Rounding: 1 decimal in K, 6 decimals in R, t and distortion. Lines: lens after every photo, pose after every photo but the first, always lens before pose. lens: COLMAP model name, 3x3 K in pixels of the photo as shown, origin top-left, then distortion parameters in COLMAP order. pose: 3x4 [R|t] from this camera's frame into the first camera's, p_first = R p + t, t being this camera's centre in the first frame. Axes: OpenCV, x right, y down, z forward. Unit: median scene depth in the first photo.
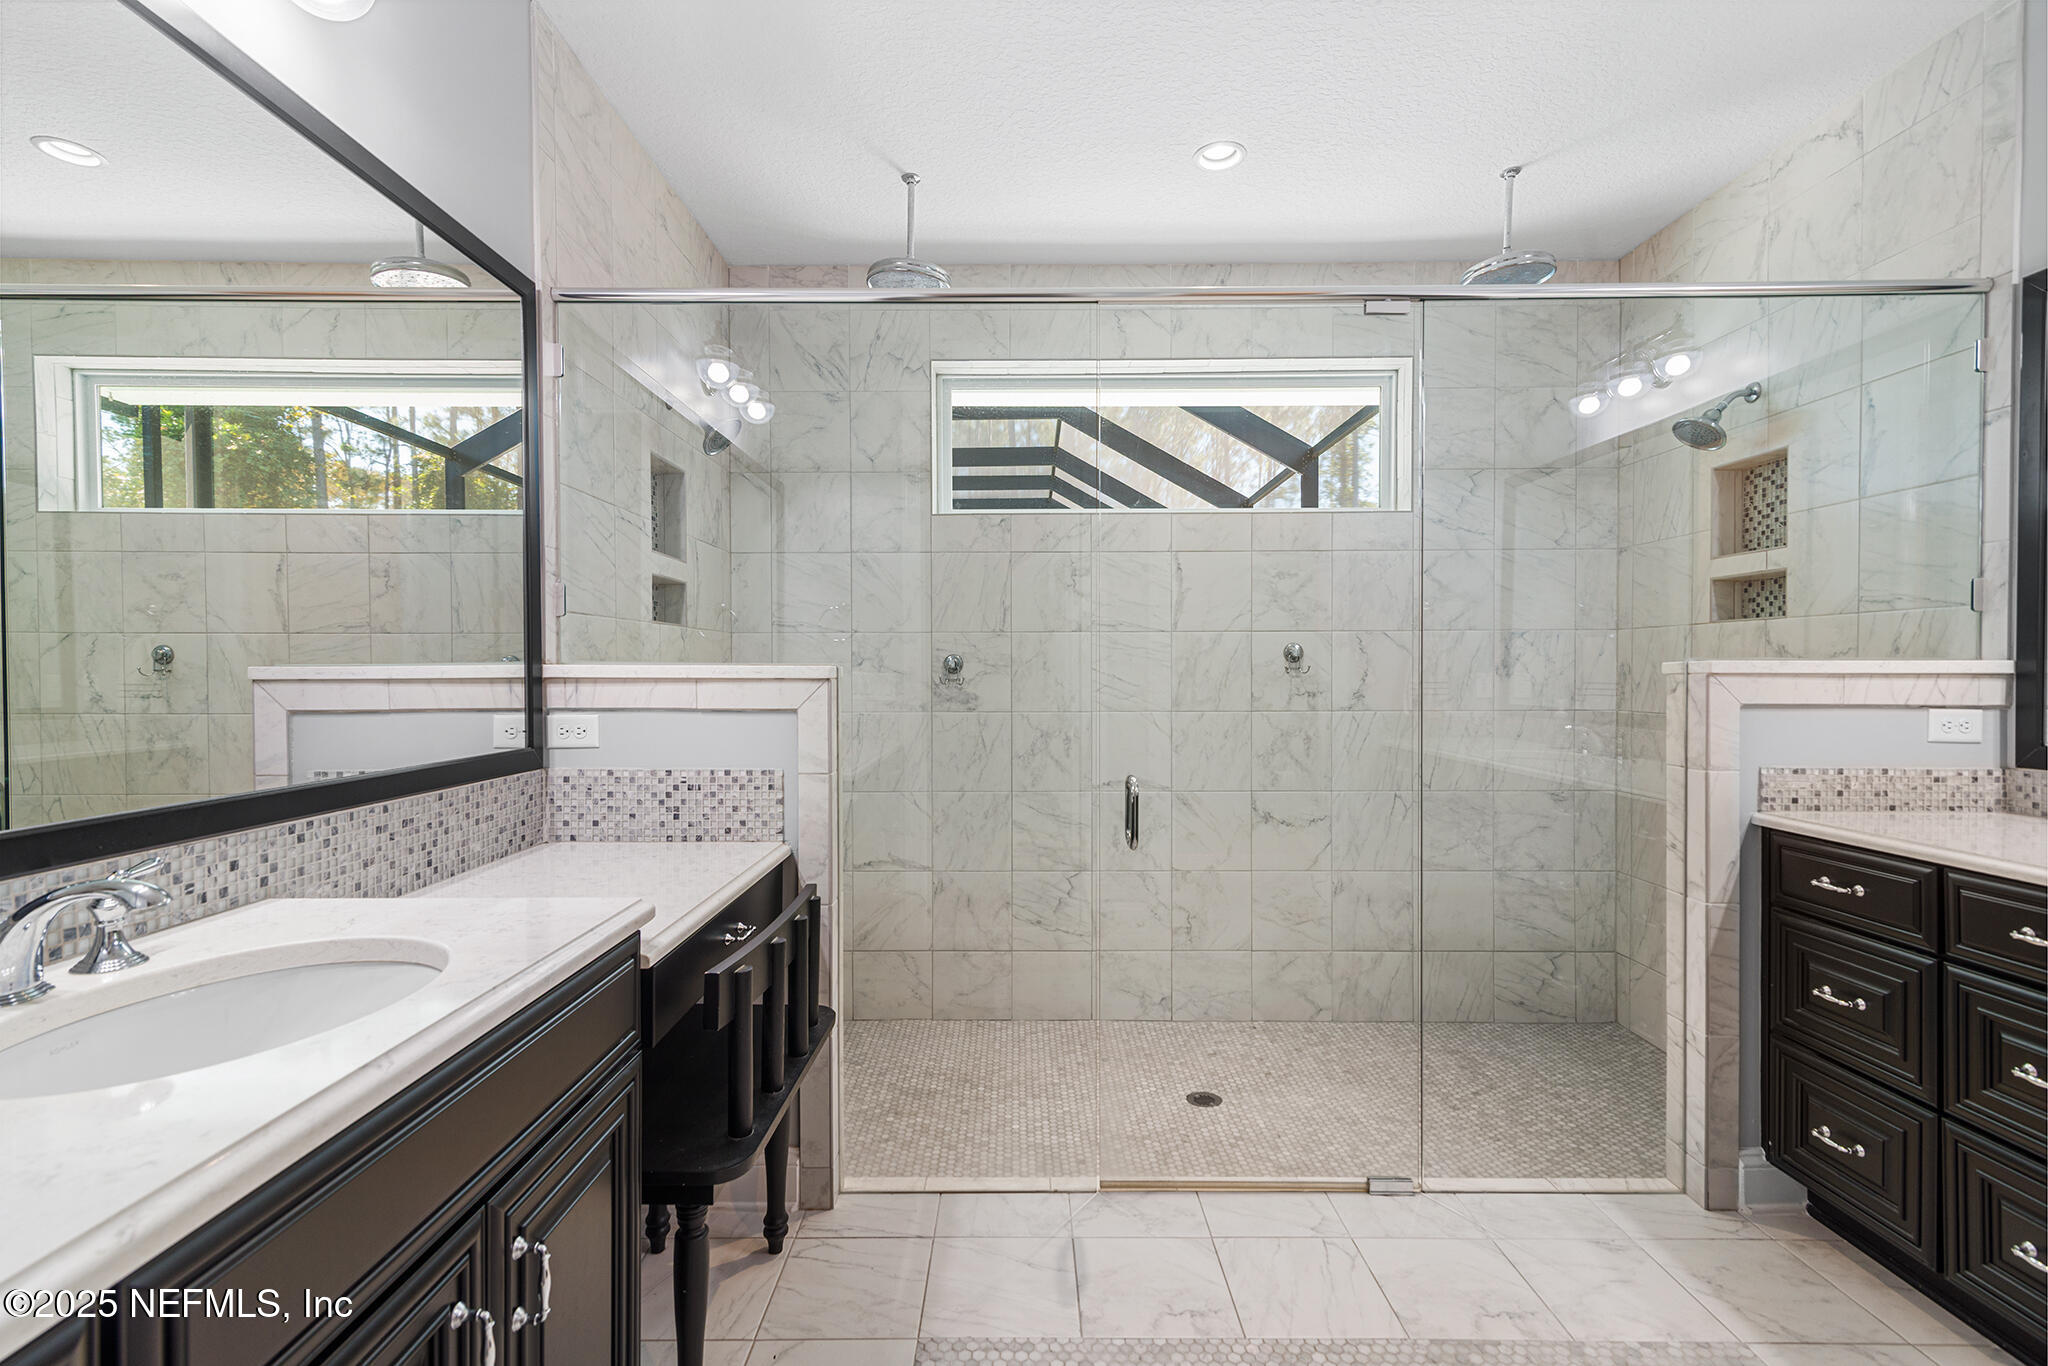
lens RADIAL K [[931.9, 0, 1024.0], [0, 931.9, 683.0], [0, 0, 1]] dist [0.014098, -0.000617]
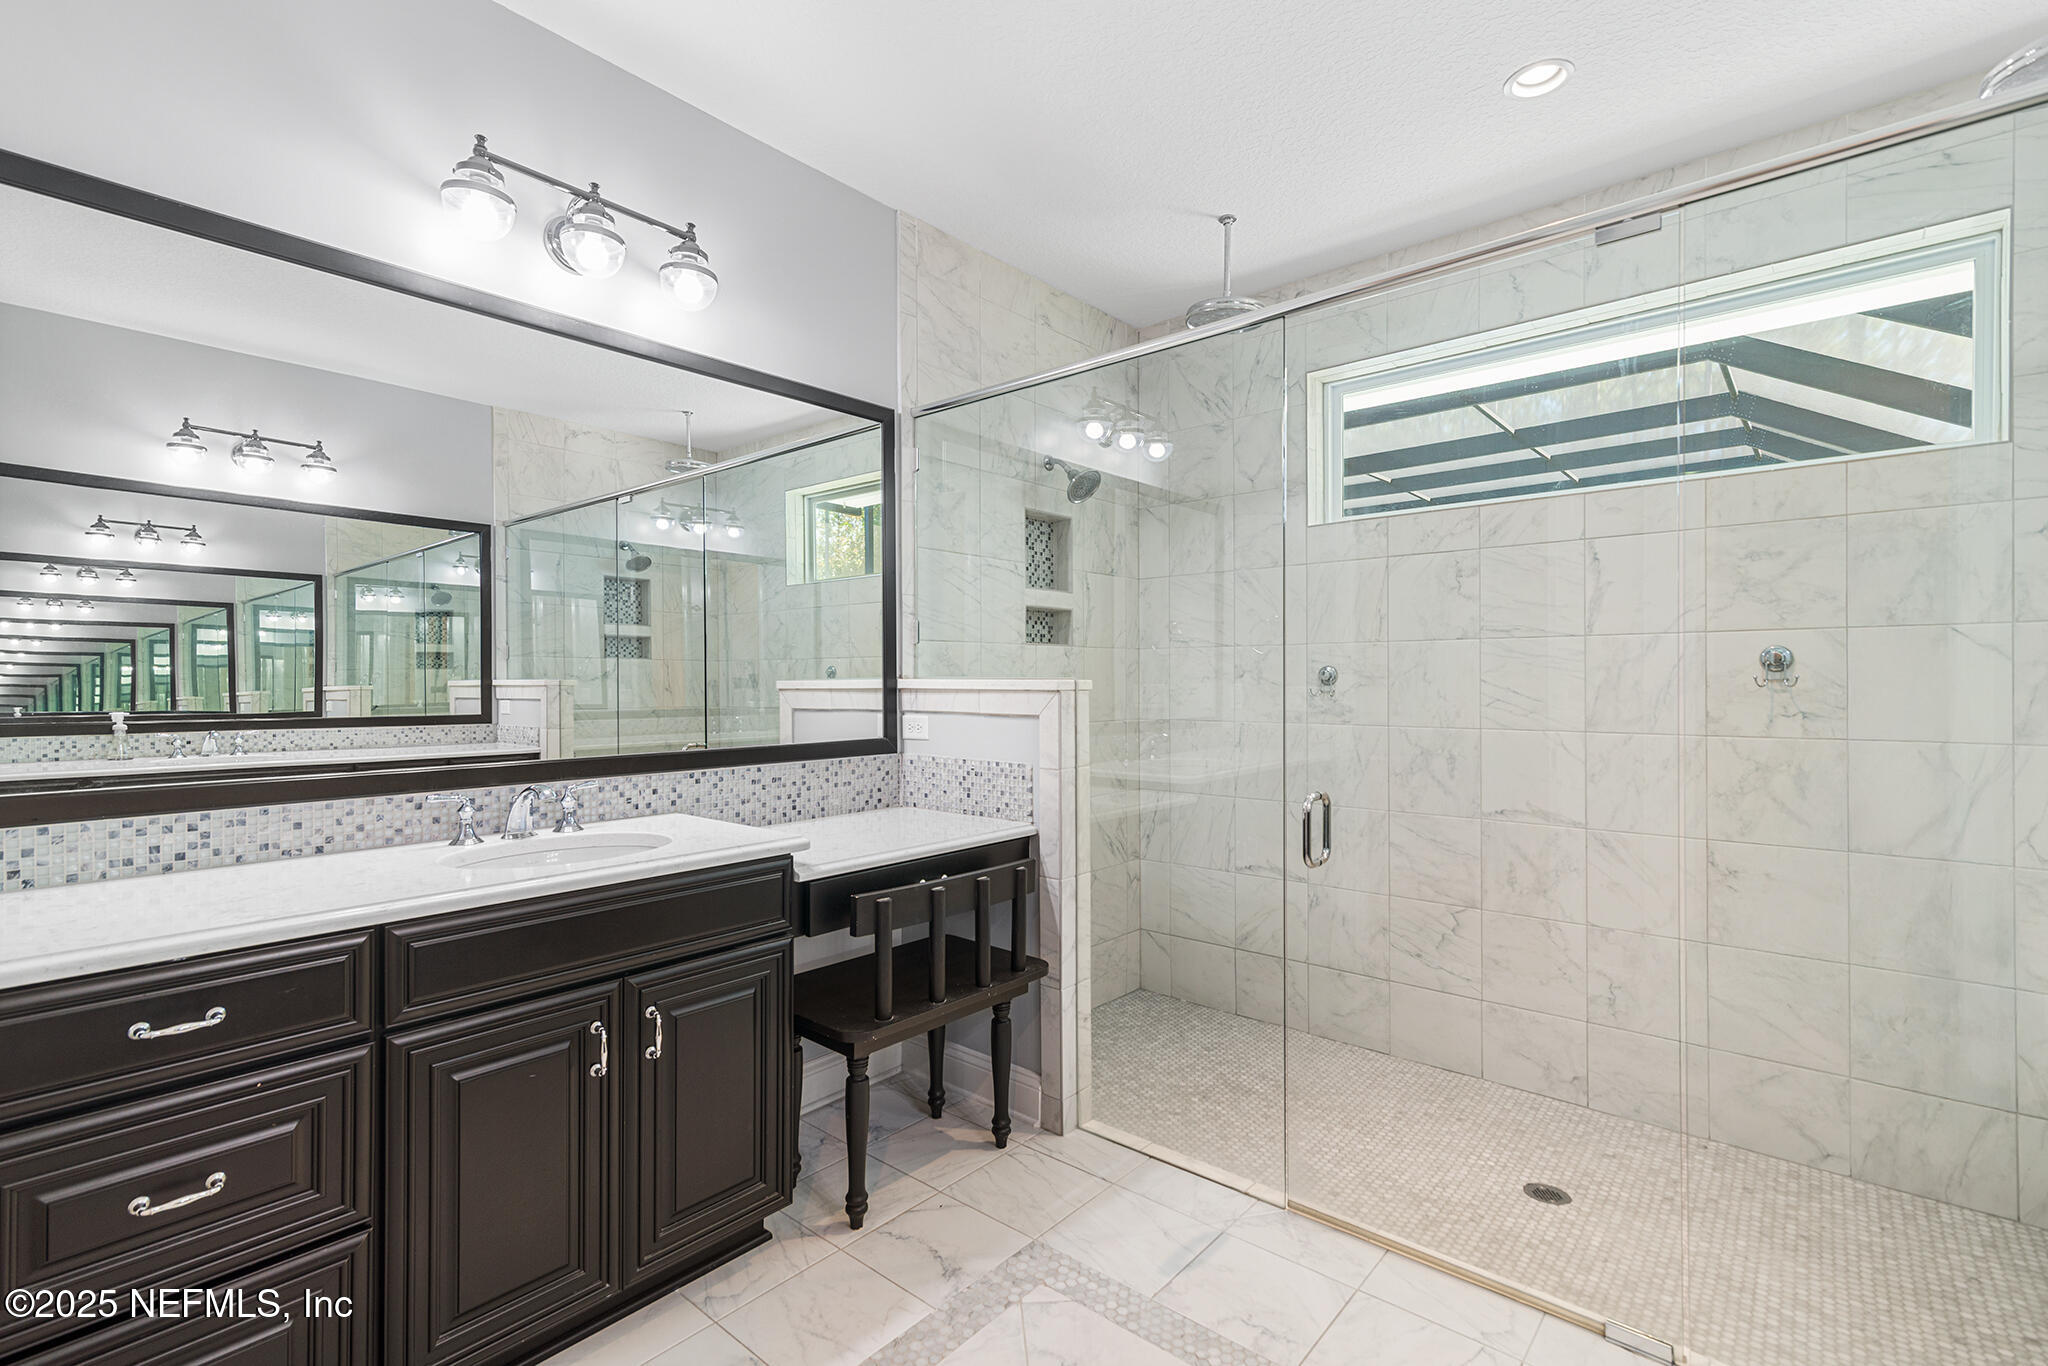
lens RADIAL K [[953.4, 0, 1024.0], [0, 953.4, 683.0], [0, 0, 1]] dist [0.016960, -0.000924]
pose [[0.750561, 0.001694, -0.660799, 0.498610], [-0.007807, 0.999950, -0.006304, -0.005386], [0.660755, 0.009890, 0.750536, 0.044003]]
